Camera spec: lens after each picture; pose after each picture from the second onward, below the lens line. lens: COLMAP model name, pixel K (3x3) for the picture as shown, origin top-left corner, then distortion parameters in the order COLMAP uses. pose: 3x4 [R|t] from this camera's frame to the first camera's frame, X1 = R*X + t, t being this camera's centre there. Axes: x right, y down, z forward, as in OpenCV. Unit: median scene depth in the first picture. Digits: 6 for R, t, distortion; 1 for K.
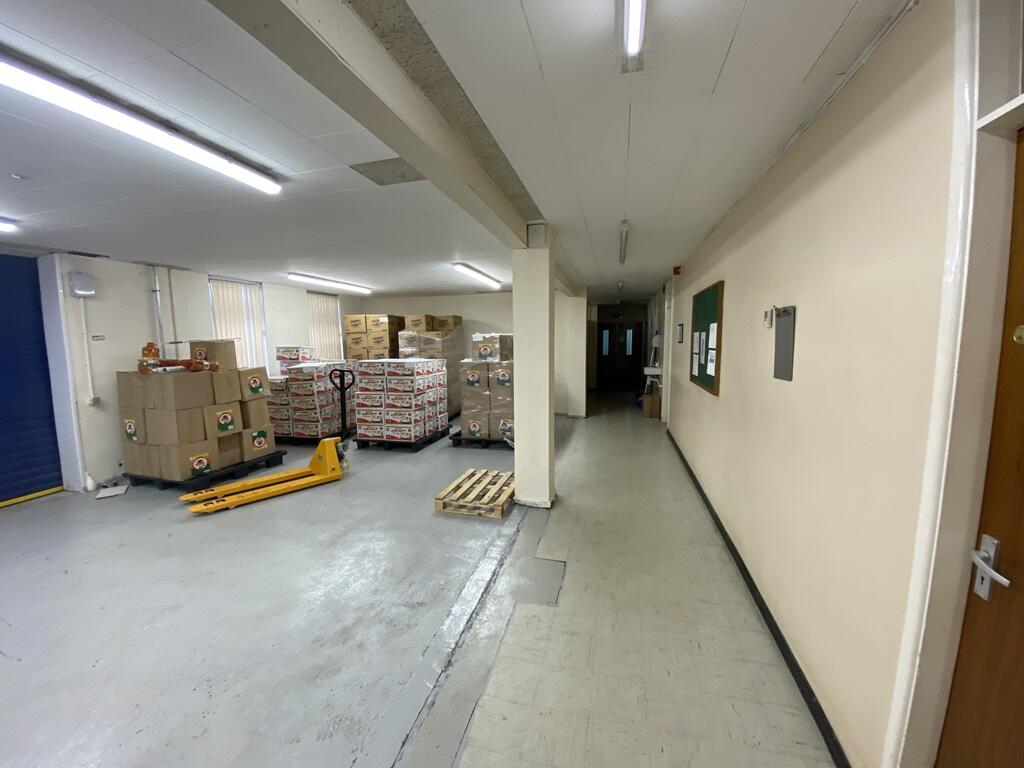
lens RADIAL K [[415.9, 0, 512.0], [0, 415.9, 384.0], [0, 0, 1]] dist [-0.012842, -0.000316]
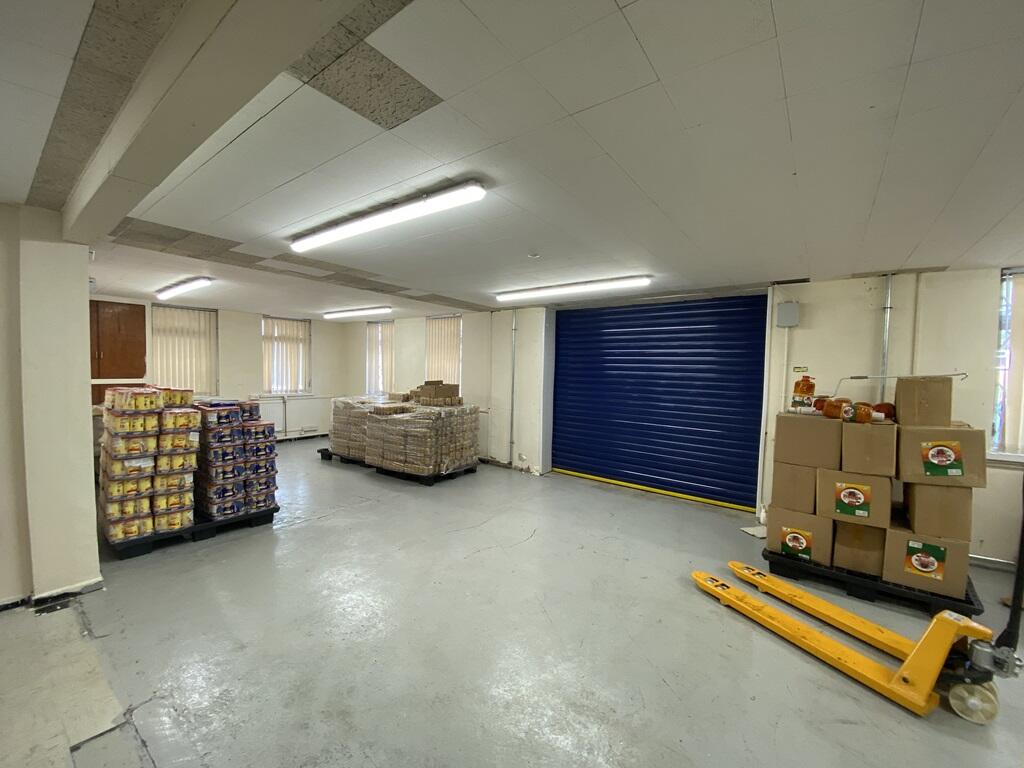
lens RADIAL K [[415.9, 0, 512.0], [0, 415.9, 384.0], [0, 0, 1]] dist [-0.012842, -0.000316]
pose [[-0.388571, 0.041824, -0.920469, 0.099189], [-0.118234, 0.988448, 0.094825, -0.089358], [0.913802, 0.145677, -0.379137, 0.746116]]
